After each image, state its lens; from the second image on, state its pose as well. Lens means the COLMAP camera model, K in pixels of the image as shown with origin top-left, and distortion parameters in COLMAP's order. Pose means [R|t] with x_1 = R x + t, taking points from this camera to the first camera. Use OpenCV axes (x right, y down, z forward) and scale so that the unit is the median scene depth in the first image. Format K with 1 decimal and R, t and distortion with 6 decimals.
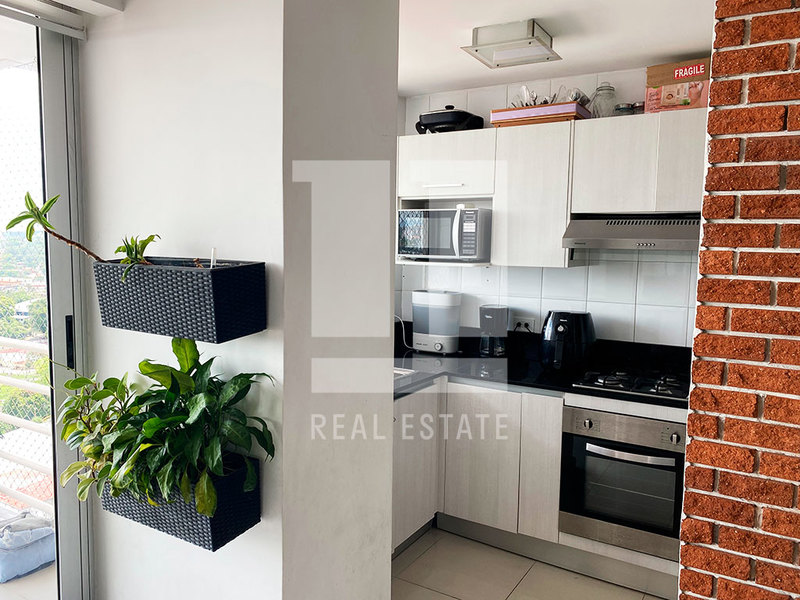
lens RADIAL K [[610.6, 0, 400.0], [0, 610.6, 300.0], [0, 0, 1]] dist [0.011170, -0.001269]
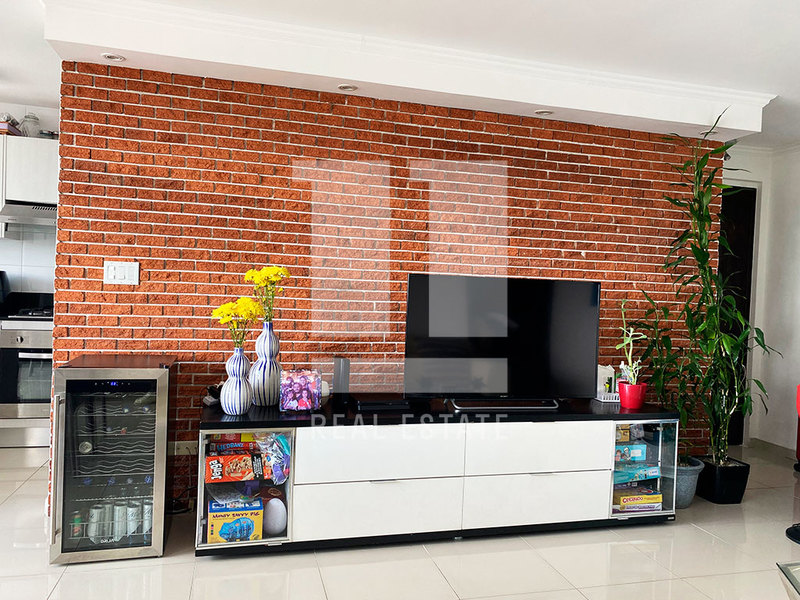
lens RADIAL K [[610.6, 0, 400.0], [0, 610.6, 300.0], [0, 0, 1]] dist [0.011170, -0.001269]
pose [[0.689825, -0.006377, 0.723948, -0.284339], [0.036340, 0.999006, -0.025827, 0.377057], [-0.723064, 0.044124, 0.689371, -1.484717]]
